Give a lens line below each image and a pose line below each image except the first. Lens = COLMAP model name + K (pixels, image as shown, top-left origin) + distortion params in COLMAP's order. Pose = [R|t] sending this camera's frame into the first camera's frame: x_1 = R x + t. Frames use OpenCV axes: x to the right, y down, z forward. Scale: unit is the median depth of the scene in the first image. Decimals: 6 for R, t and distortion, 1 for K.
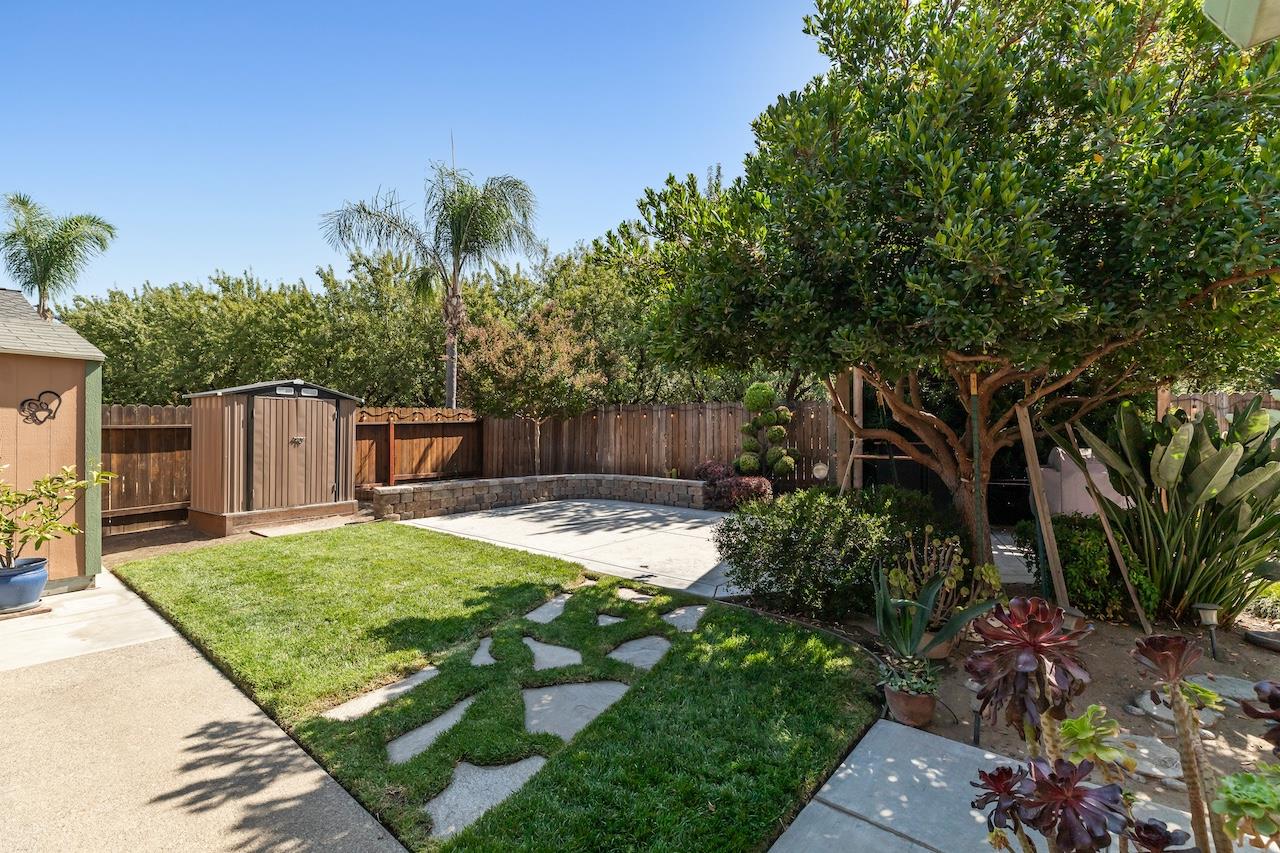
lens RADIAL K [[579.3, 0, 638.3], [0, 579.3, 425.6], [0, 0, 1]] dist [0.005826, -0.000422]
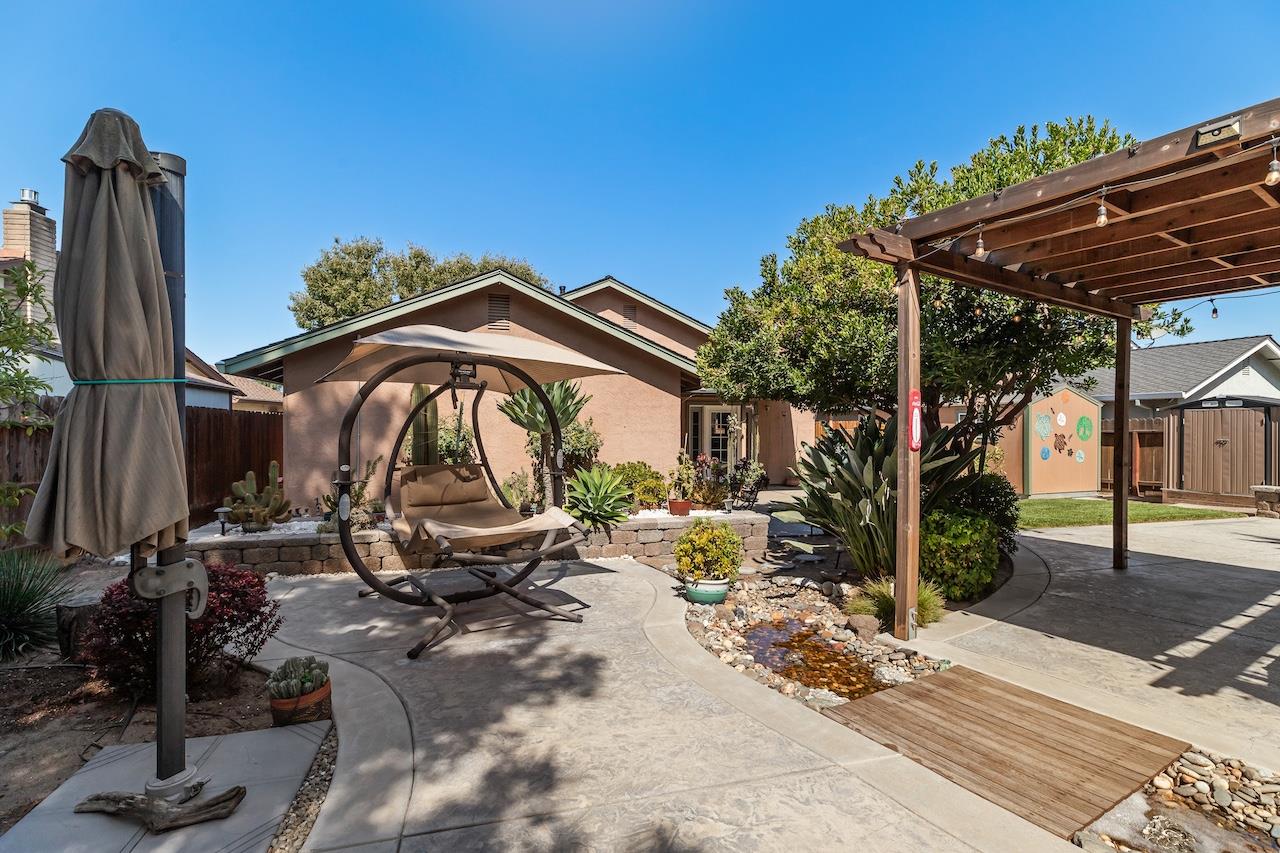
lens RADIAL K [[579.3, 0, 635.0], [0, 579.3, 424.3], [0, 0, 1]] dist [0.005826, -0.000422]
pose [[-0.556217, -0.007740, -0.831001, 1.192377], [0.004785, 0.999910, -0.012516, -0.003296], [0.831023, -0.010938, -0.556130, 0.630411]]
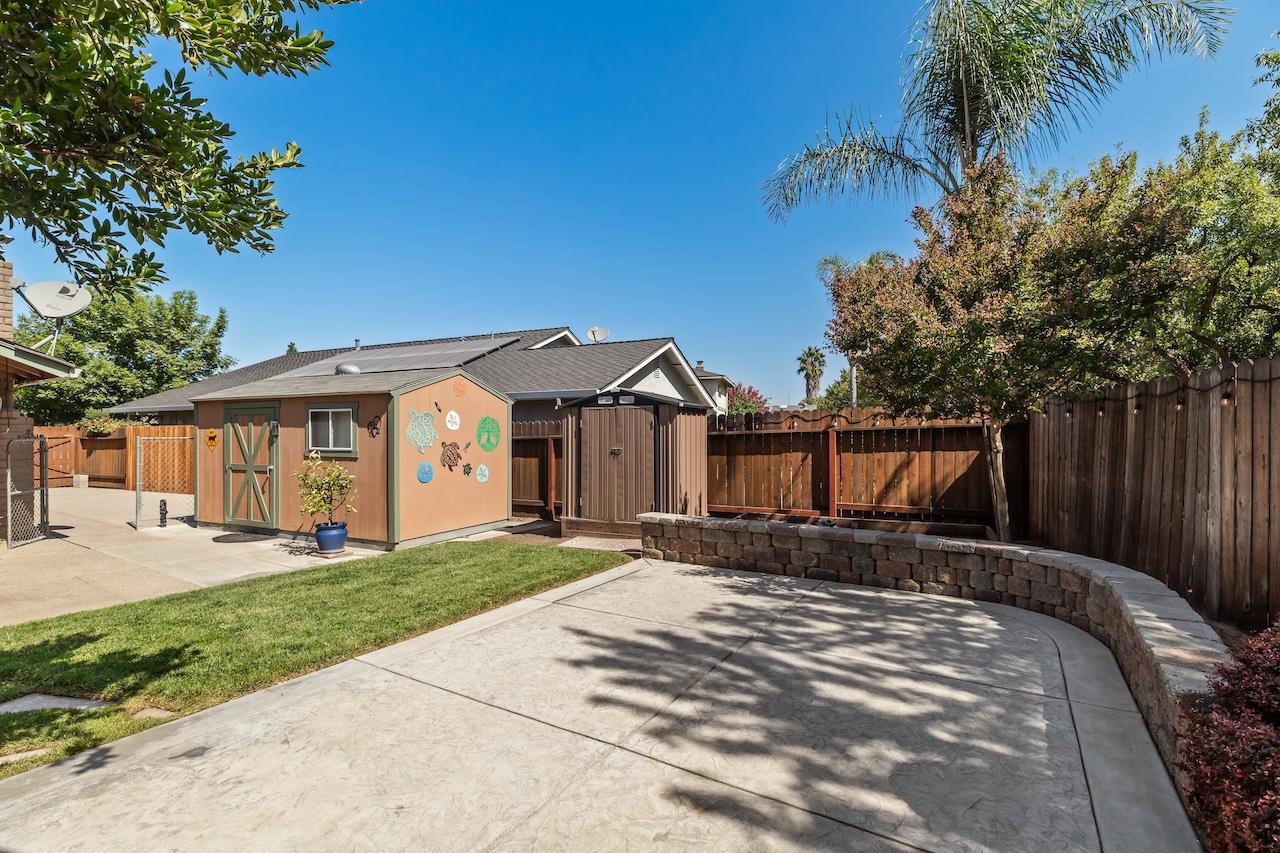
lens RADIAL K [[579.3, 0, 633.8], [0, 579.3, 436.6], [0, 0, 1]] dist [0.005826, -0.000422]
pose [[0.138214, 0.002618, -0.990399, 0.354061], [0.011181, 0.999929, 0.004203, -0.002701], [0.990339, -0.011654, 0.138175, 0.886733]]
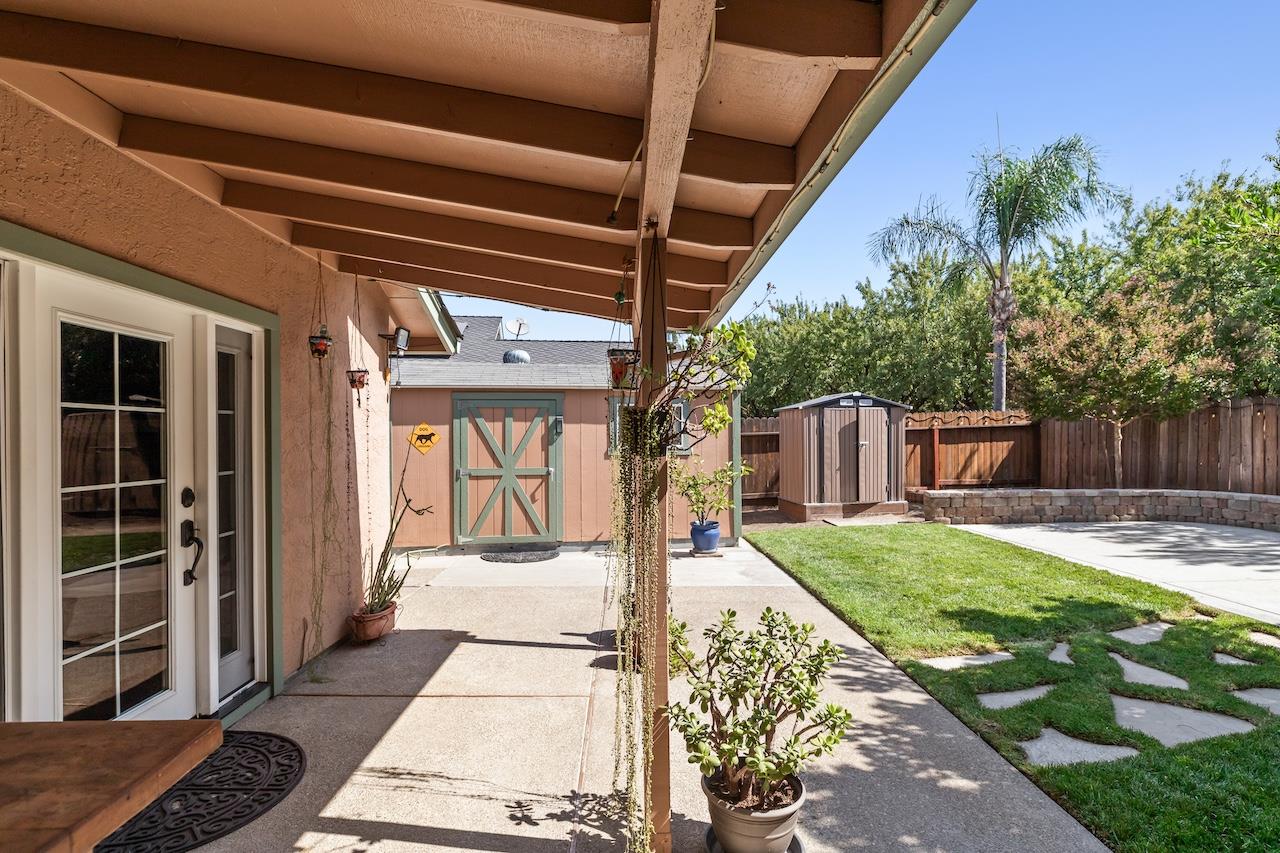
lens RADIAL K [[609.8, 0, 634.8], [0, 609.8, 434.6], [0, 0, 1]] dist [-0.003913, 0.002619]
pose [[0.667869, -0.006483, -0.744251, 0.016611], [0.014704, 0.999882, 0.004485, -0.006962], [0.744134, -0.013939, 0.667885, -0.129203]]
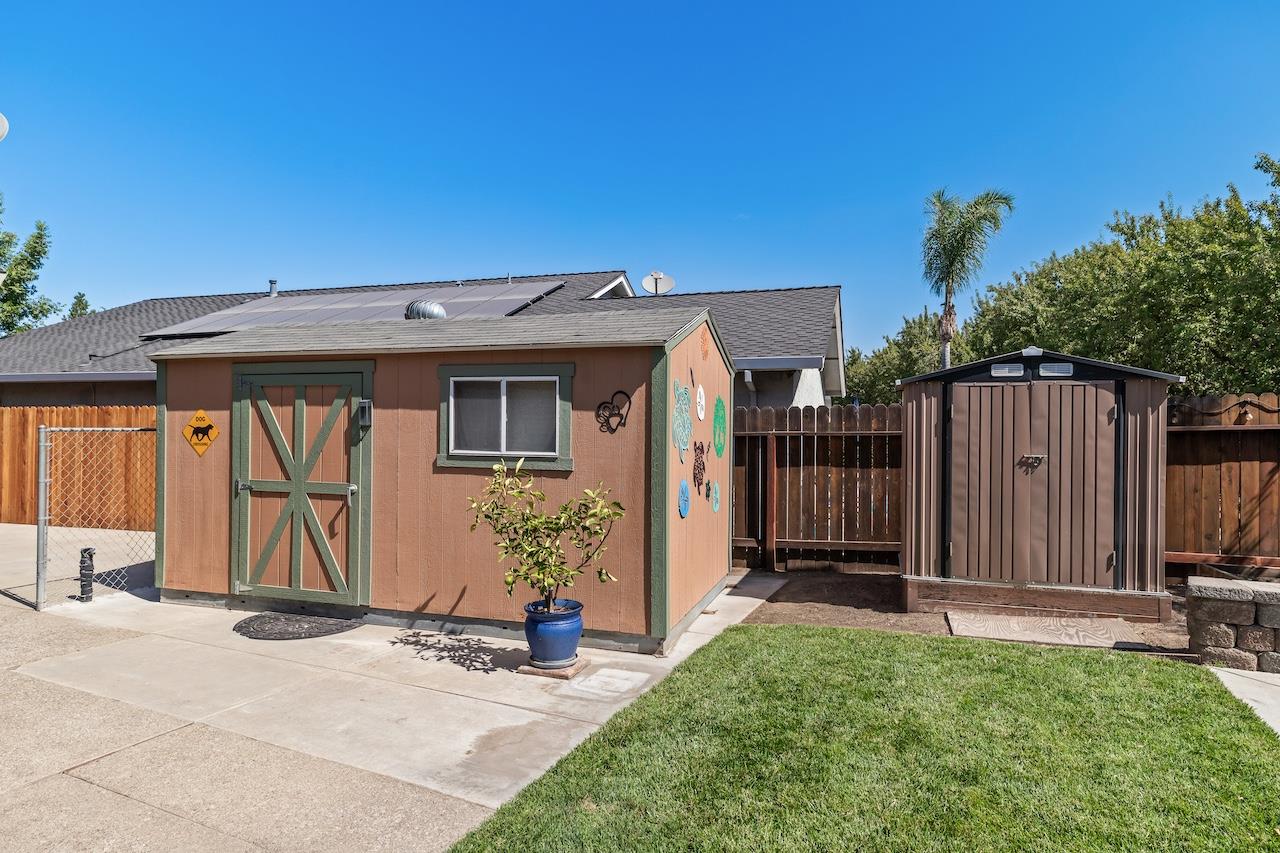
lens RADIAL K [[731.7, 0, 634.7], [0, 731.7, 427.7], [0, 0, 1]] dist [0.010677, 0.001878]
pose [[0.273147, -0.001304, -0.961971, -0.034674], [0.001176, 0.999999, -0.001022, -0.004950], [0.961971, -0.000852, 0.273149, 0.456642]]
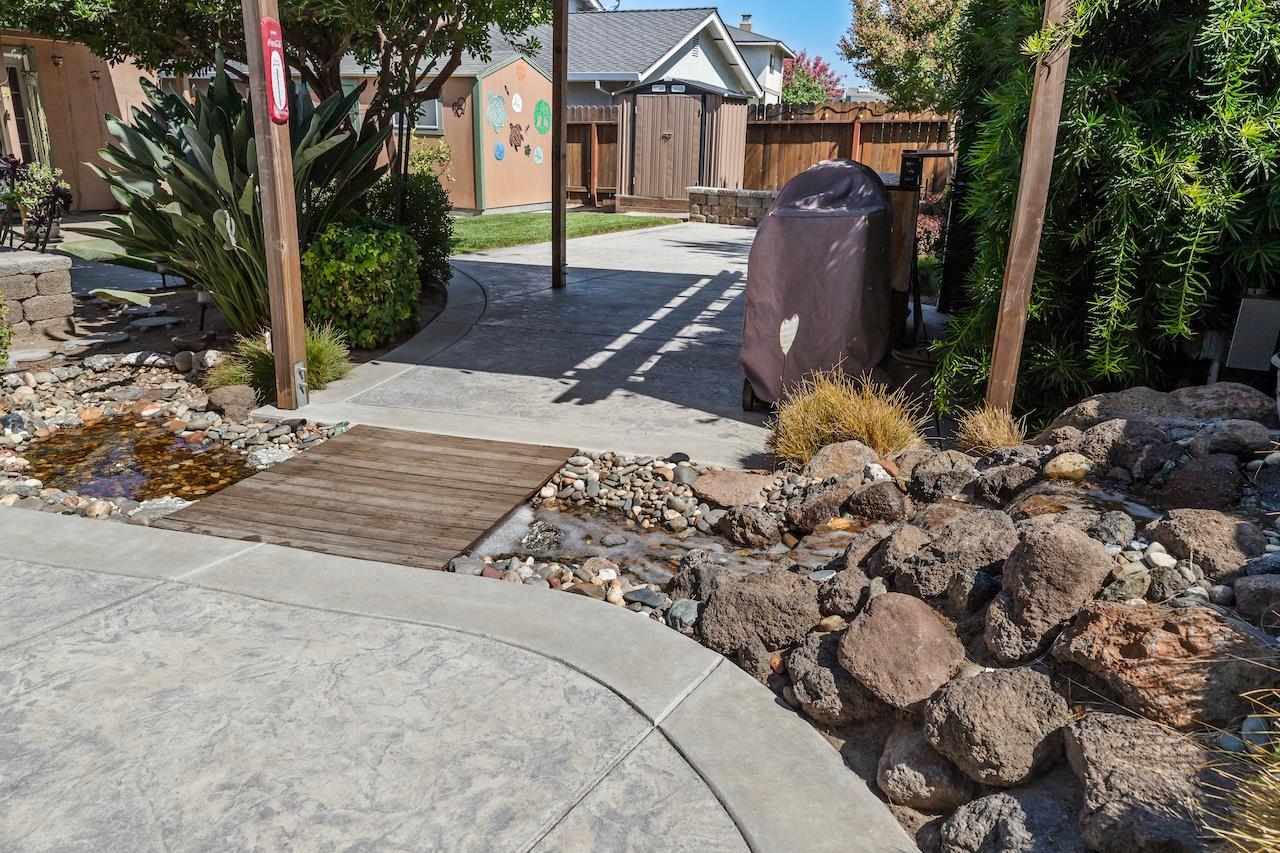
lens RADIAL K [[912.8, 0, 643.3], [0, 912.8, 433.4], [0, 0, 1]] dist [0.018790, -0.011685]
pose [[0.151480, 0.314202, -0.937193, 1.199349], [-0.015773, 0.948782, 0.315538, 0.013927], [0.988335, -0.033015, 0.148677, 0.669842]]
